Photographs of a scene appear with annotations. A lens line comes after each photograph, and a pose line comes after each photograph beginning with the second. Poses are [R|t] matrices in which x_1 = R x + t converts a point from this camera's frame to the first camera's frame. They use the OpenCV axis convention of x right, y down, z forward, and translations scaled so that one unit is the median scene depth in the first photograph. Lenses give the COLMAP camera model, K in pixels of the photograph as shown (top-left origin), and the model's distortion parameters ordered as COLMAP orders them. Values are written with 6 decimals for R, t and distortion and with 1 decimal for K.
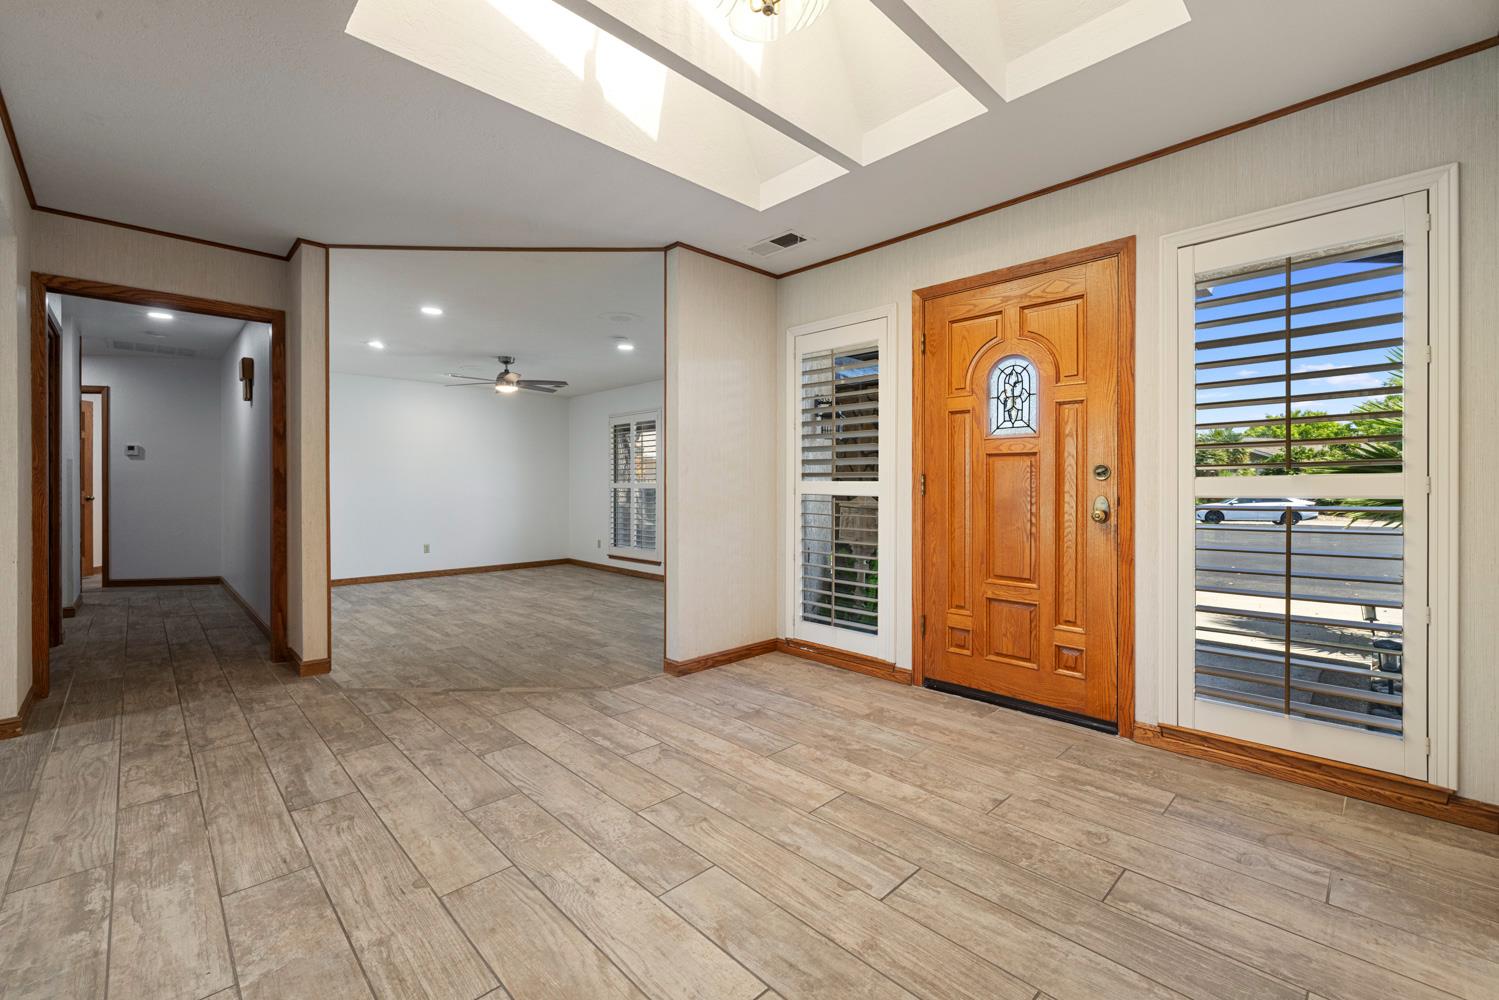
lens RADIAL K [[633.2, 0, 740.8], [0, 633.2, 488.1], [0, 0, 1]] dist [-0.000210, -0.000101]
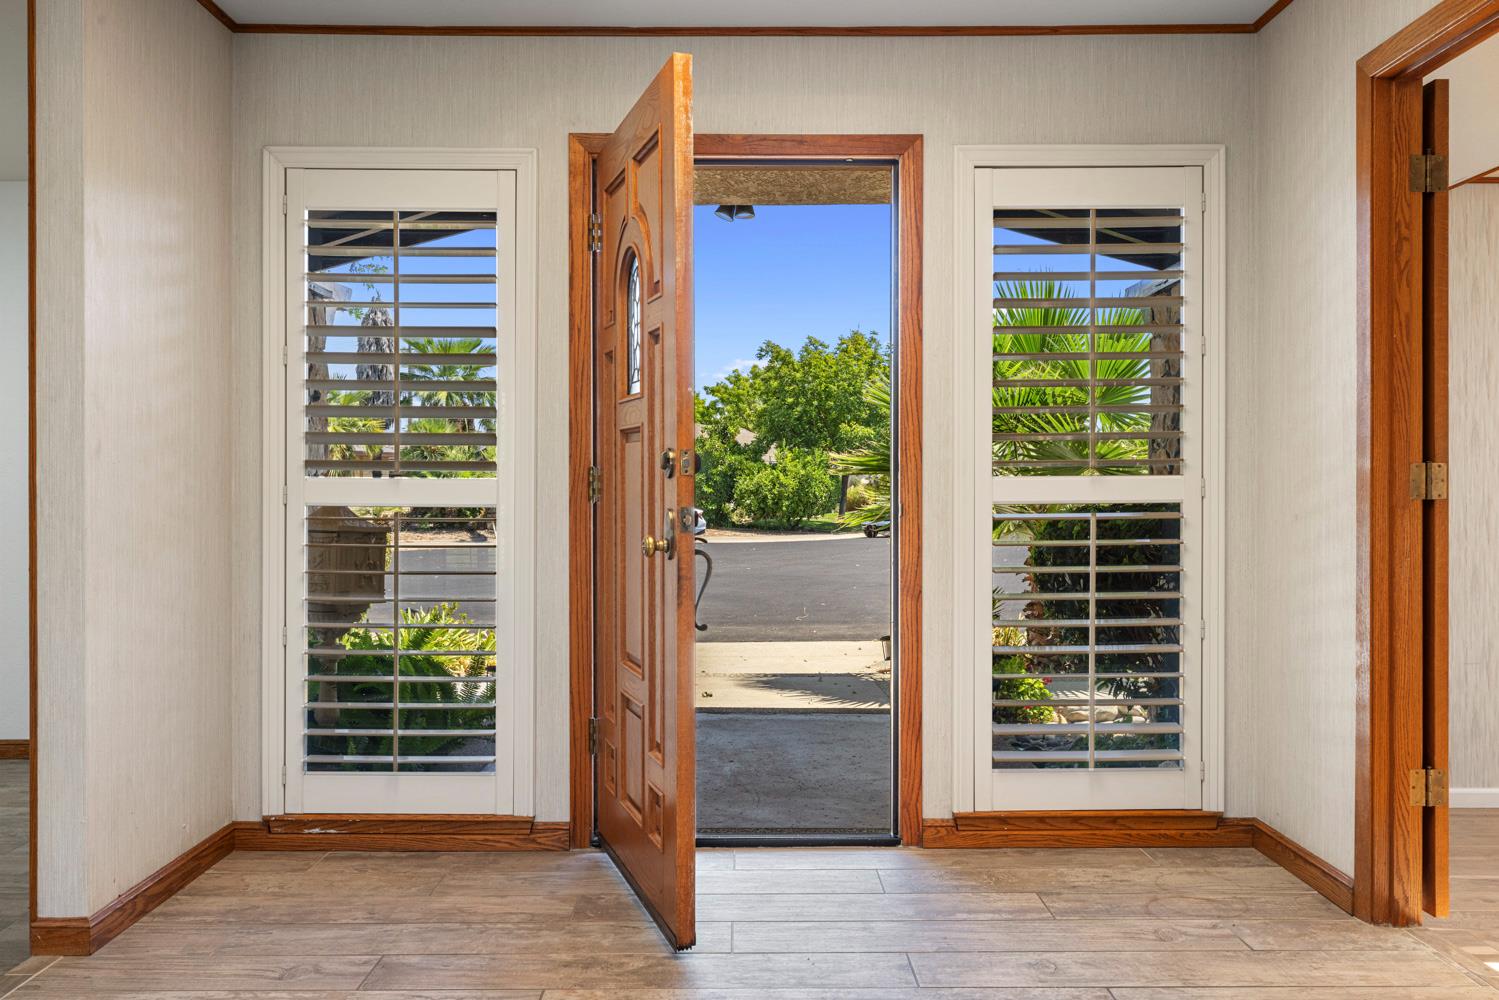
lens RADIAL K [[1230.9, 0, 745.2], [0, 1230.9, 497.0], [0, 0, 1]] dist [-0.002993, 0.003626]
pose [[0.685995, -0.006019, 0.727581, -0.512797], [0.001636, 0.999976, 0.006729, -0.003203], [-0.727604, -0.003426, 0.685988, 0.195997]]
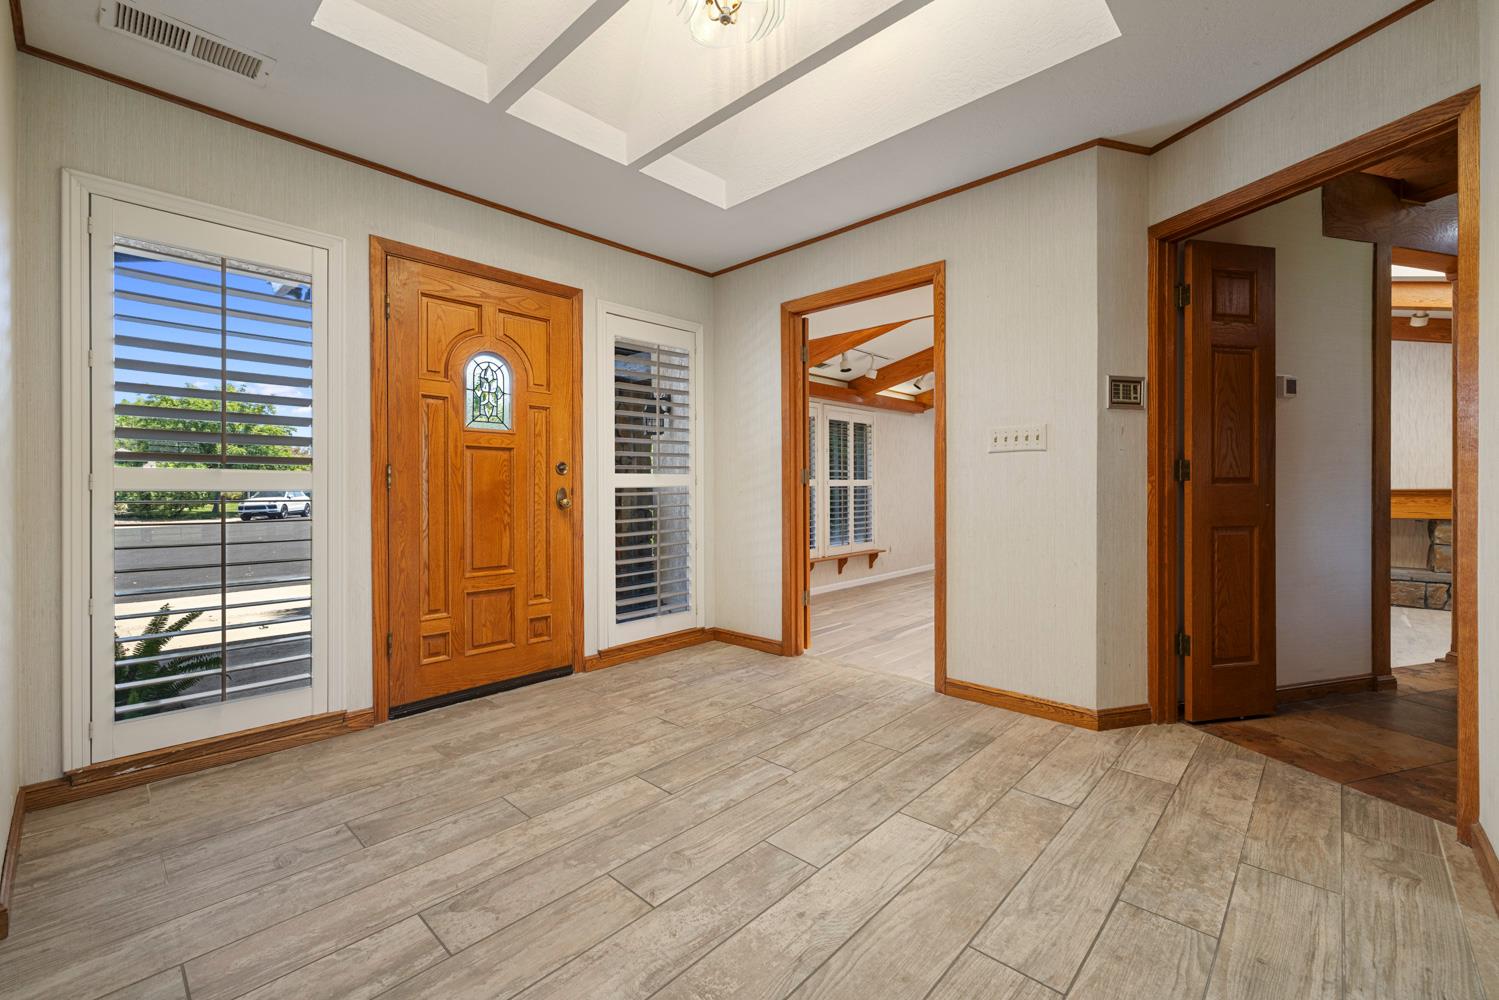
lens RADIAL K [[633.2, 0, 750.0], [0, 633.2, 491.5], [0, 0, 1]] dist [-0.000210, -0.000101]
pose [[-0.060363, -0.007541, 0.998148, -0.711444], [0.005633, 0.999953, 0.007895, 0.012874], [-0.998161, 0.006099, -0.060318, 0.723664]]
